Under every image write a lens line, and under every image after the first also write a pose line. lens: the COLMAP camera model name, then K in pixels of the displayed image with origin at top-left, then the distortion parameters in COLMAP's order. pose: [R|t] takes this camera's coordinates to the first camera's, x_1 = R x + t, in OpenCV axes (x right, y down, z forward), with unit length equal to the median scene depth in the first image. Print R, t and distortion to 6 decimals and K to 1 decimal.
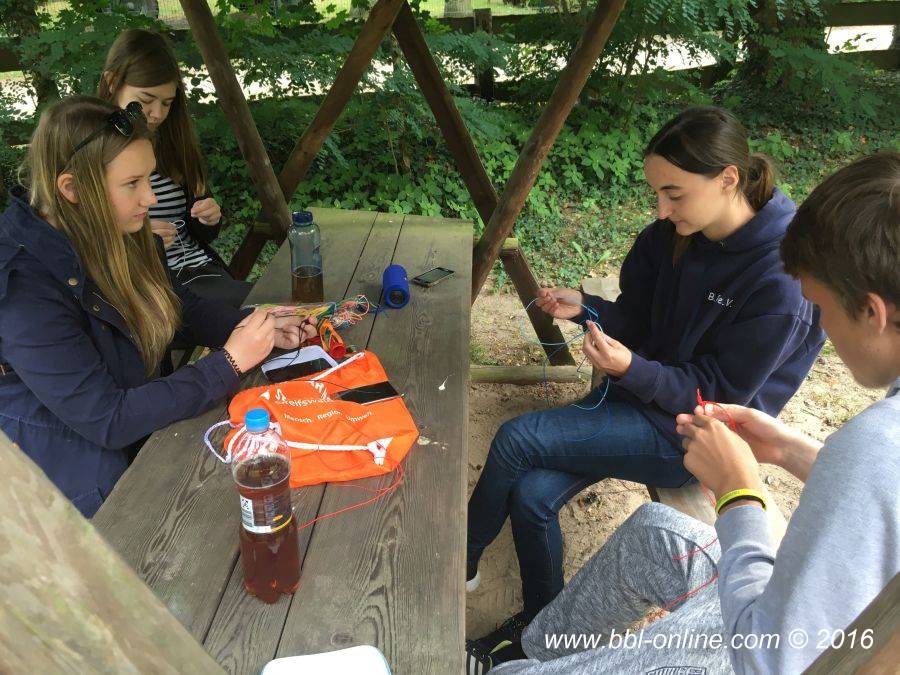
lens RADIAL K [[769.4, 0, 449.4], [0, 769.4, 338.1], [0, 0, 1]] dist [0.074327, -0.105677]
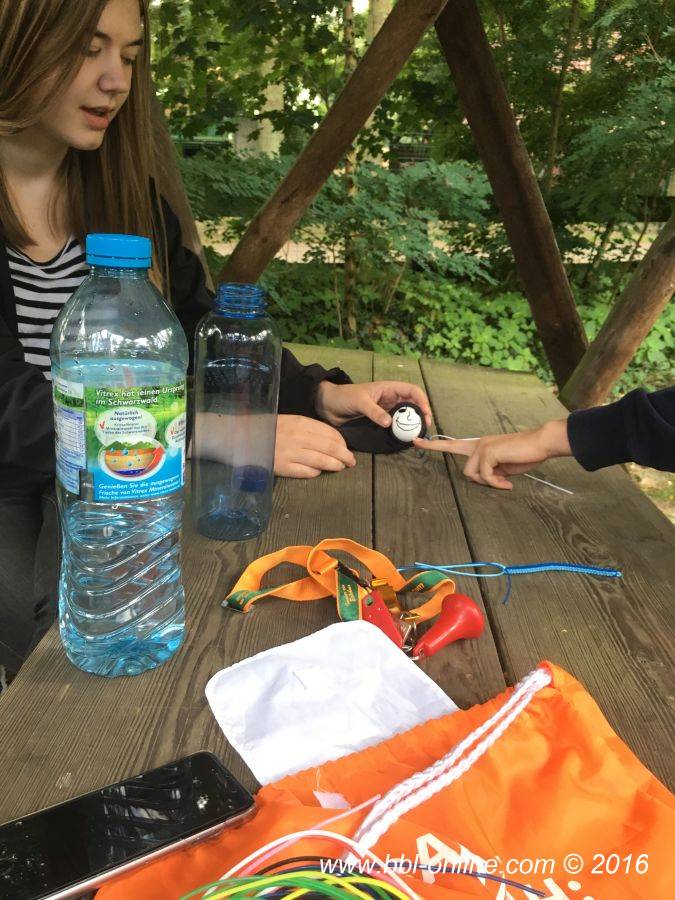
lens RADIAL K [[769.4, 0, 338.3], [0, 769.4, 450.1], [0, 0, 1]] dist [0.074327, -0.105677]
pose [[0.998993, 0.043165, 0.012272, -0.072591], [-0.041363, 0.991763, -0.121228, -0.008796], [-0.017404, 0.120598, 0.992549, 0.246224]]
